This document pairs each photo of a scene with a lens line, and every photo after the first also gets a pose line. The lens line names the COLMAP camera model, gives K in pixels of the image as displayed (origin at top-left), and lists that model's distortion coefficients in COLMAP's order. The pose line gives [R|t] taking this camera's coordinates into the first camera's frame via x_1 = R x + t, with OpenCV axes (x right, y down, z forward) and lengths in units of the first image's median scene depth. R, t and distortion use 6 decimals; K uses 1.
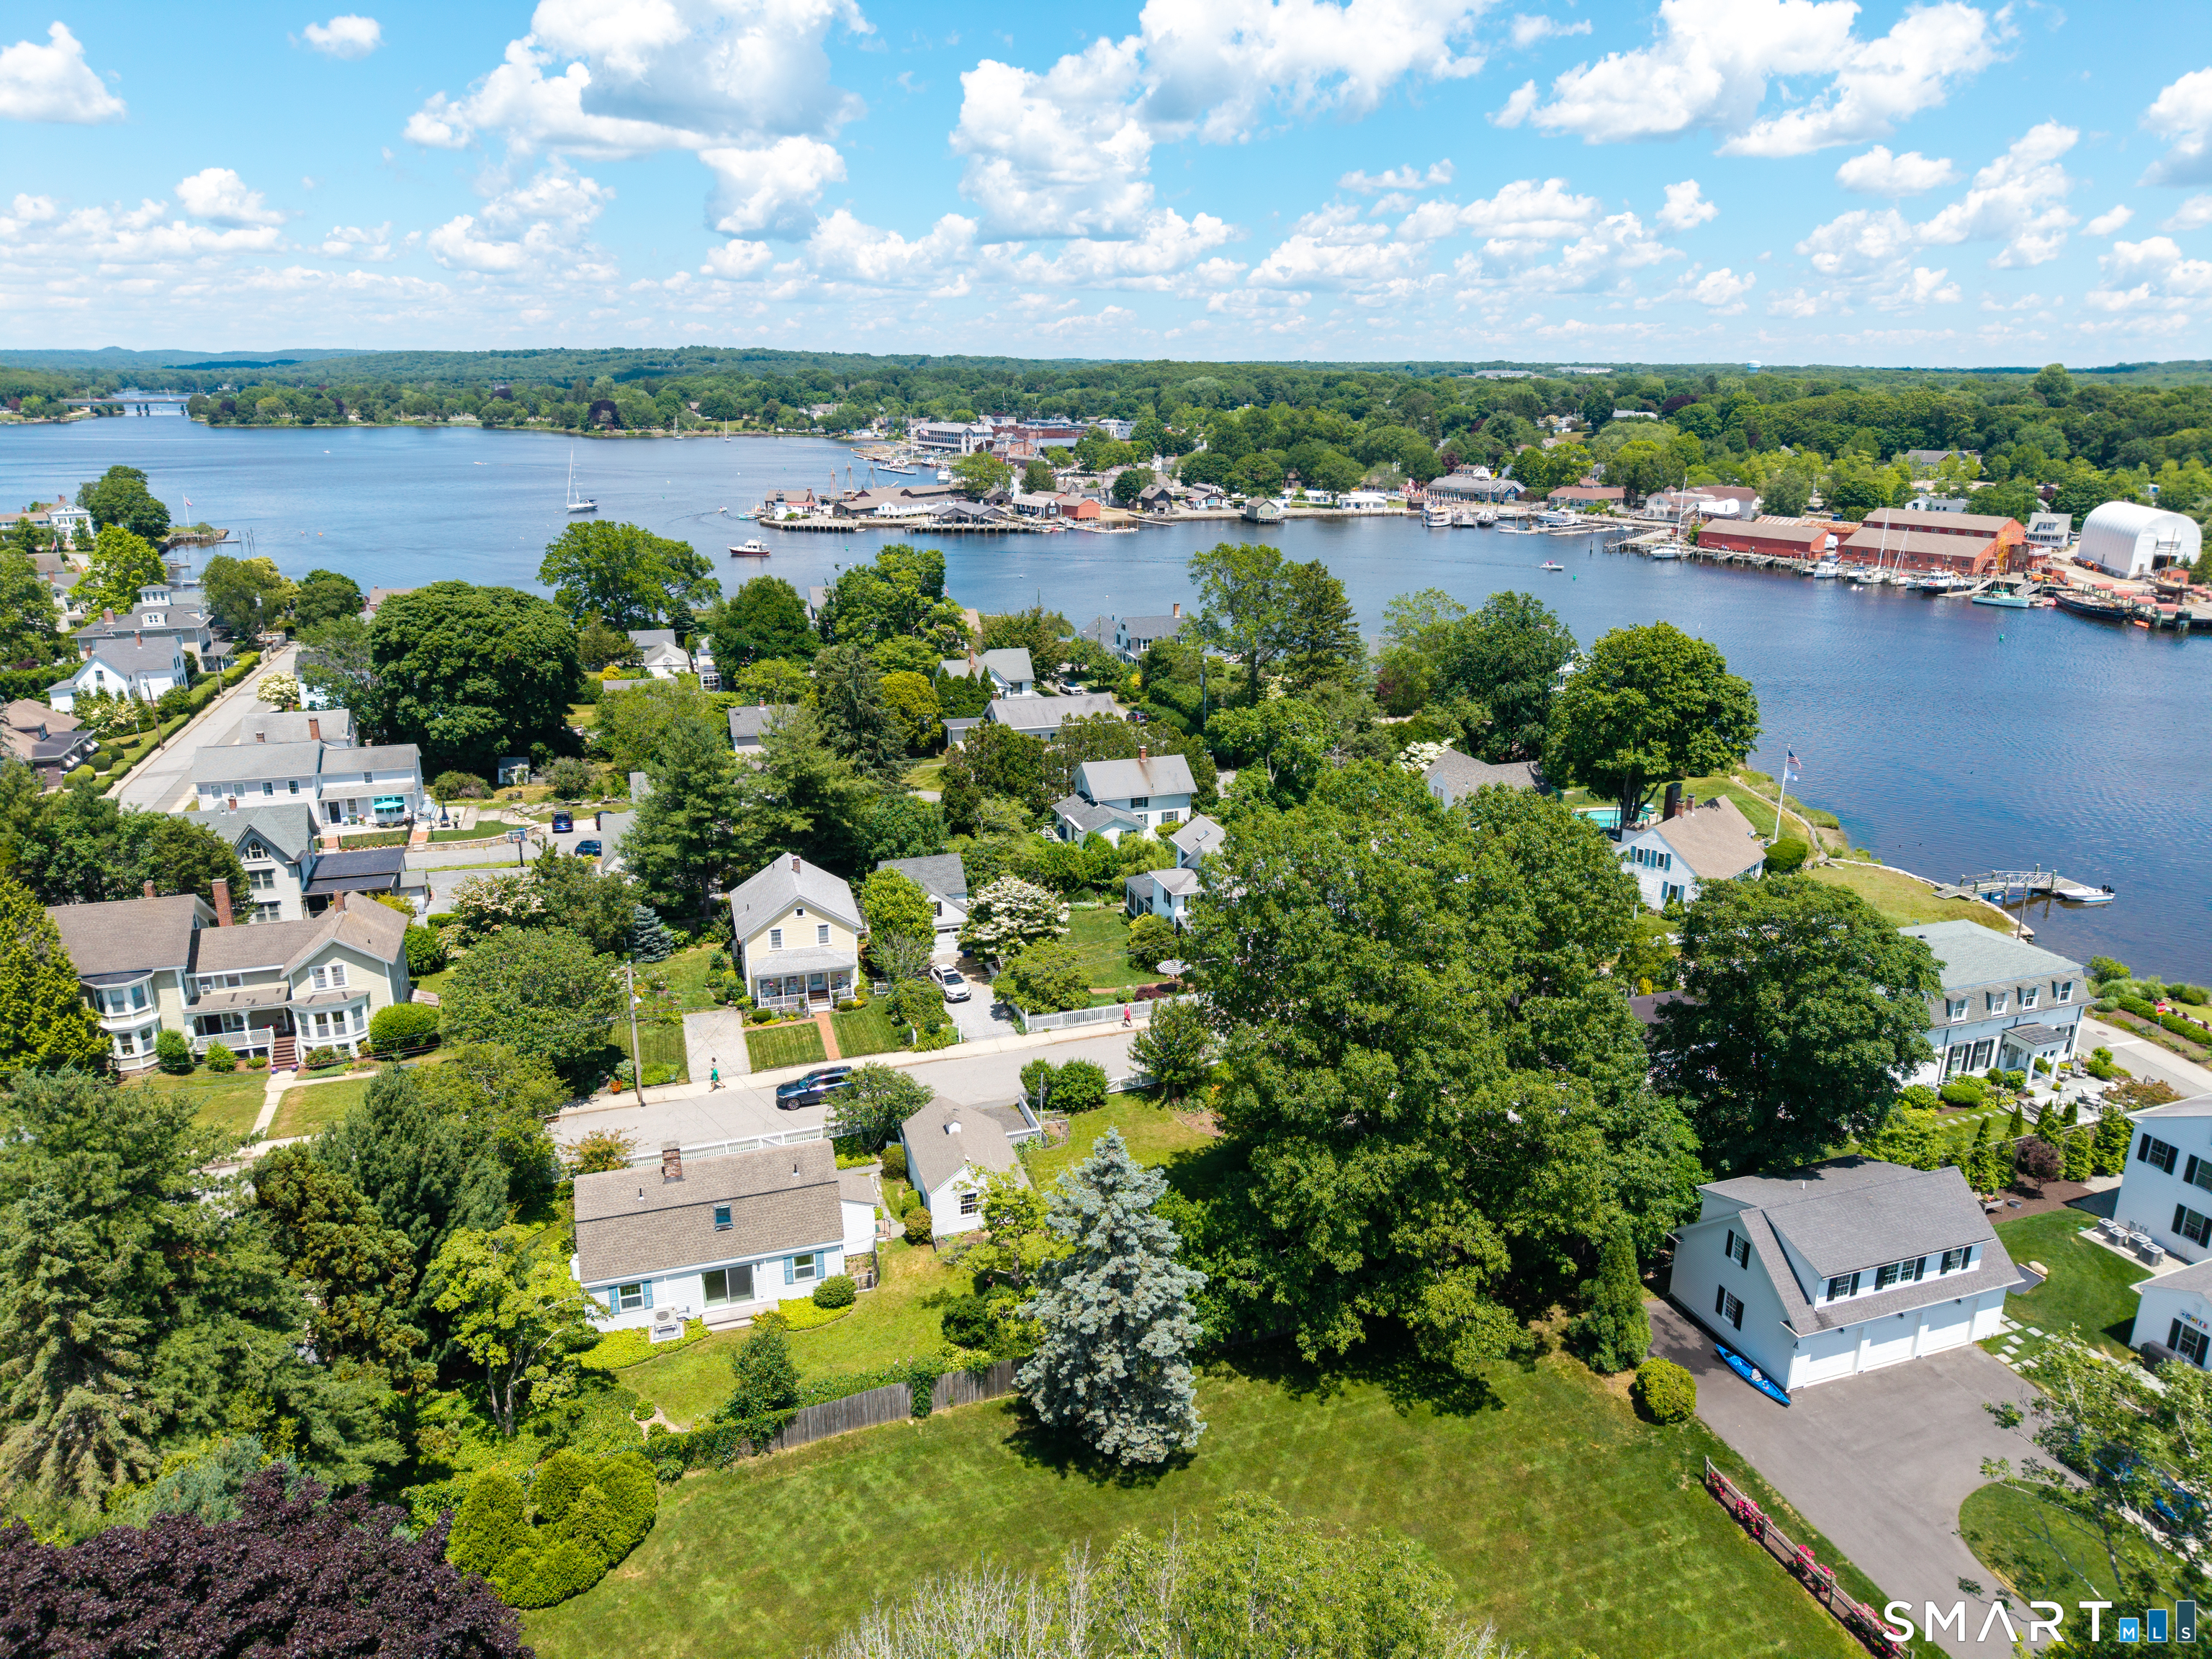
lens RADIAL K [[1465.9, 0, 1094.5], [0, 1465.9, 815.2], [0, 0, 1]] dist [0.025765, -0.011347]
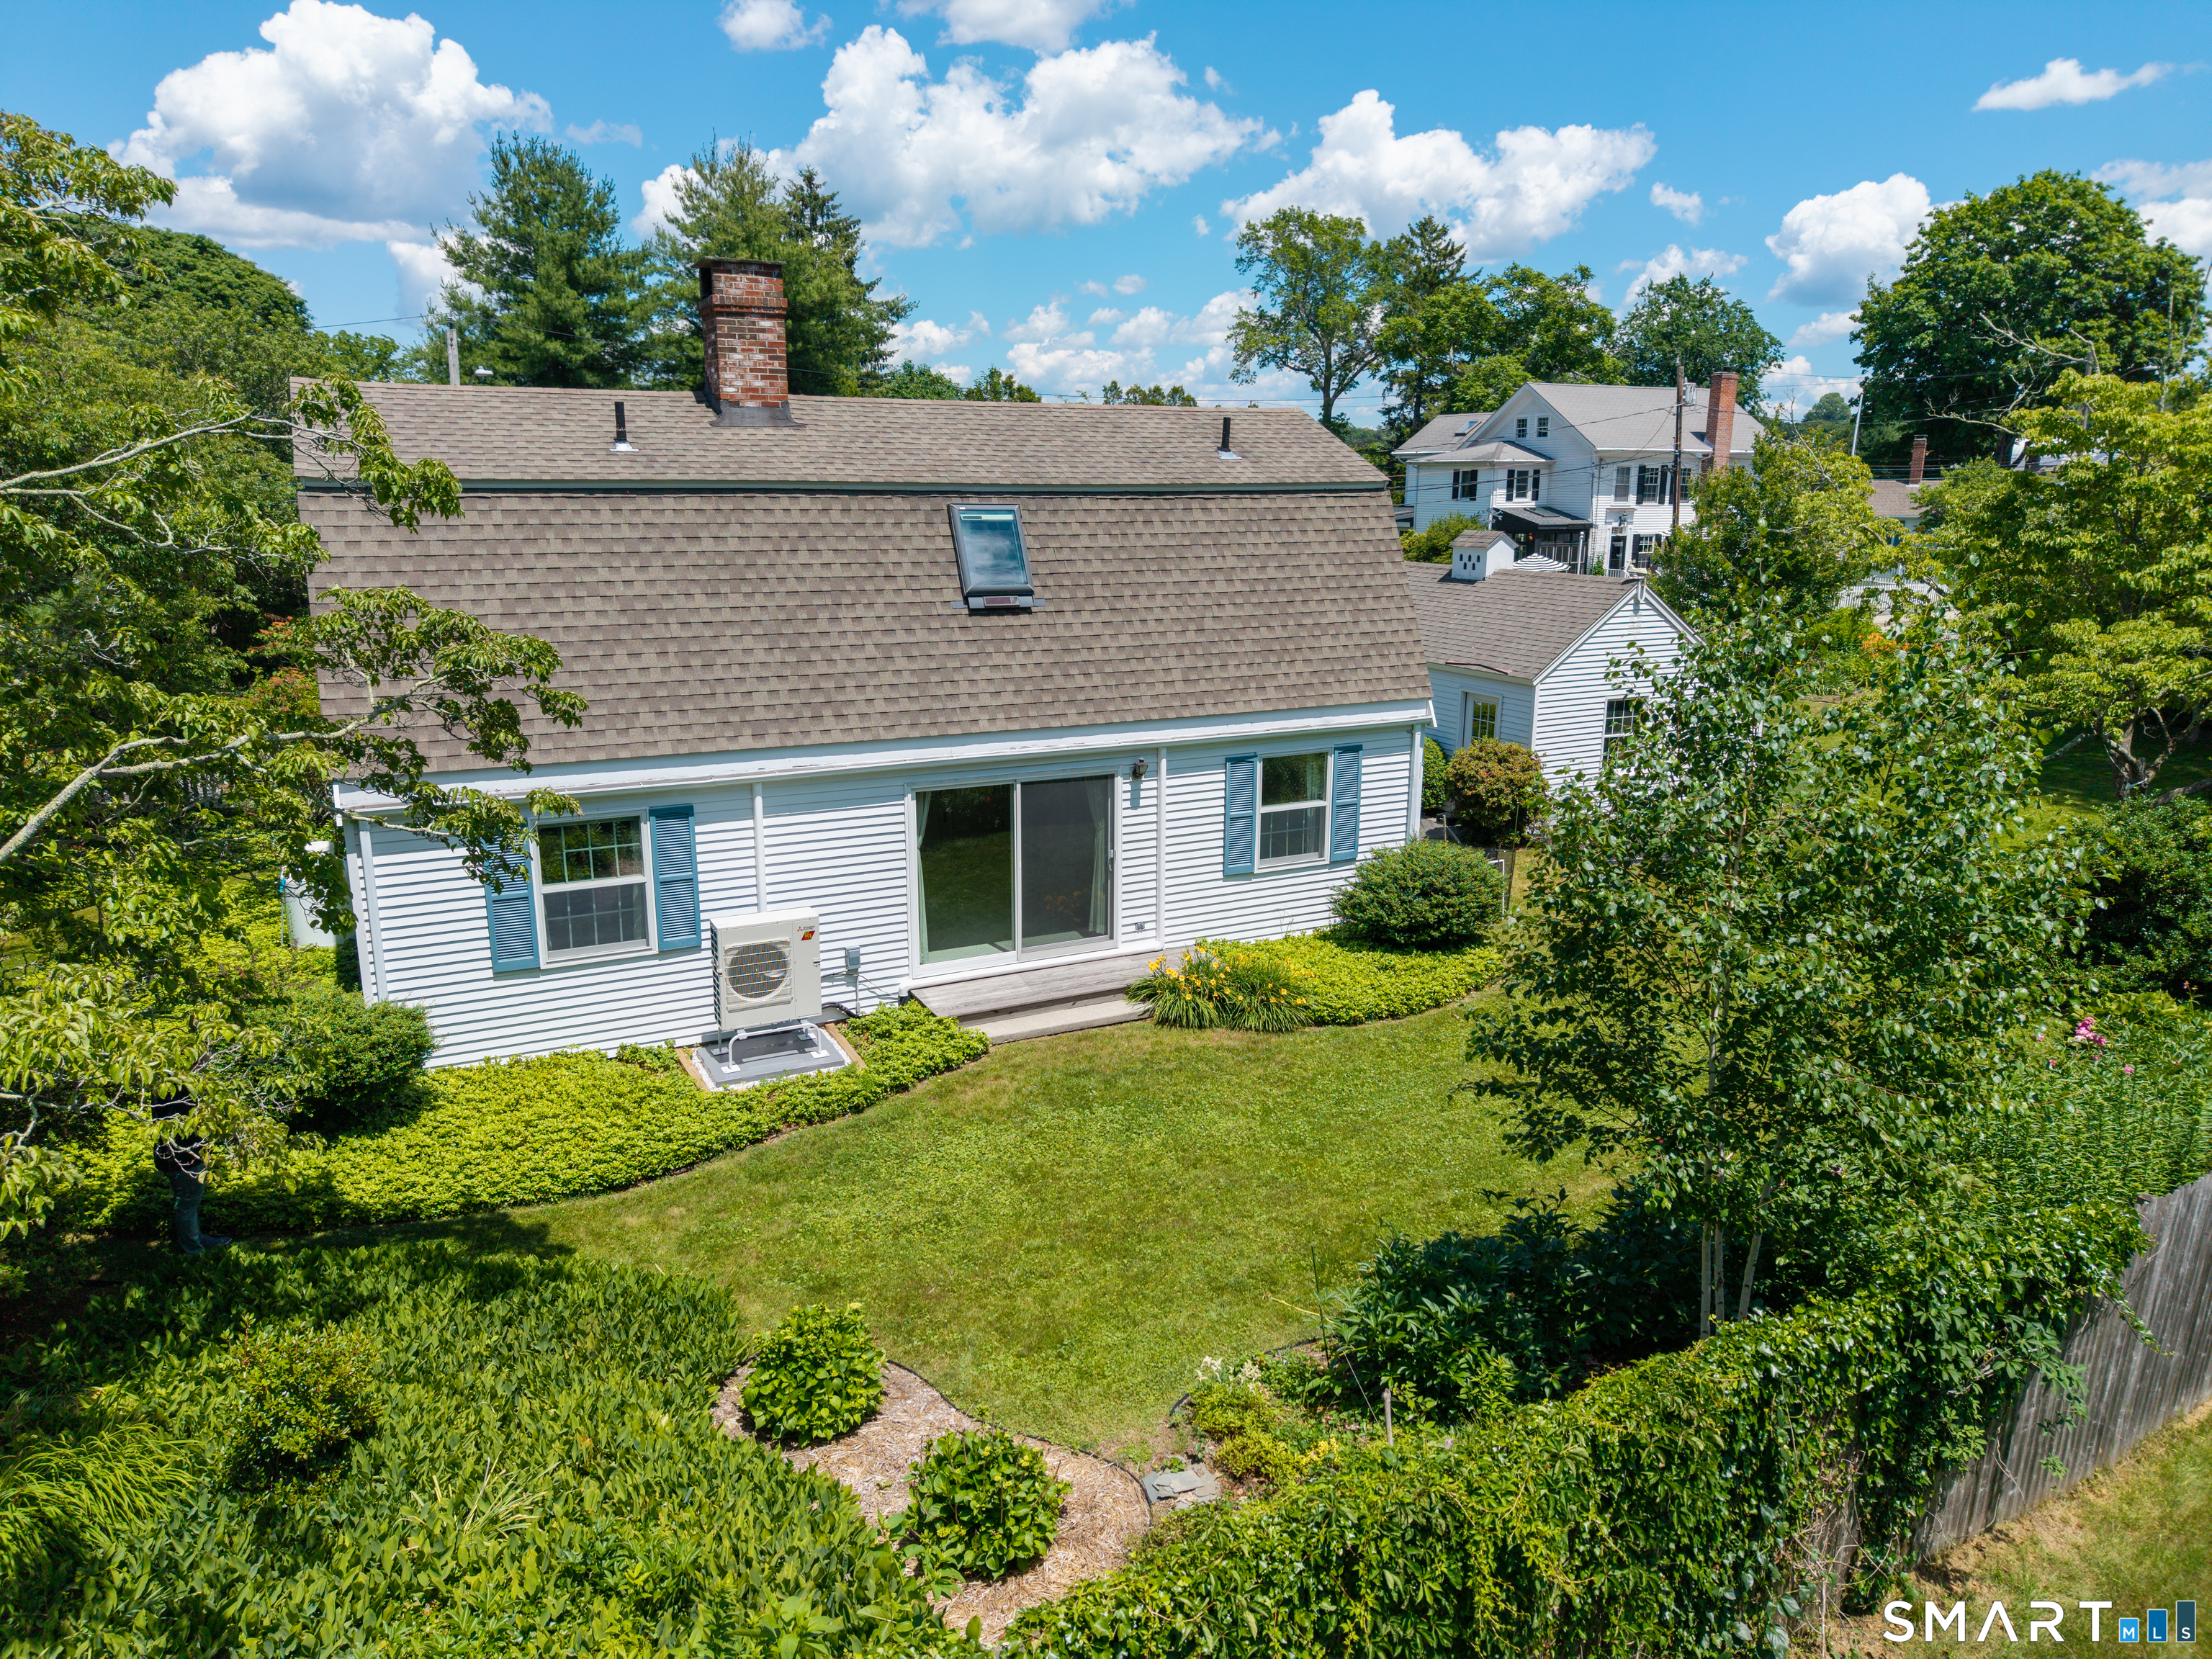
lens RADIAL K [[1465.9, 0, 1121.6], [0, 1465.9, 839.3], [0, 0, 1]] dist [0.025765, -0.011347]
pose [[0.987934, -0.042387, 0.148965, -0.266470], [0.048870, 0.997999, -0.040132, 0.325276], [-0.146966, 0.046927, 0.988028, 0.770033]]
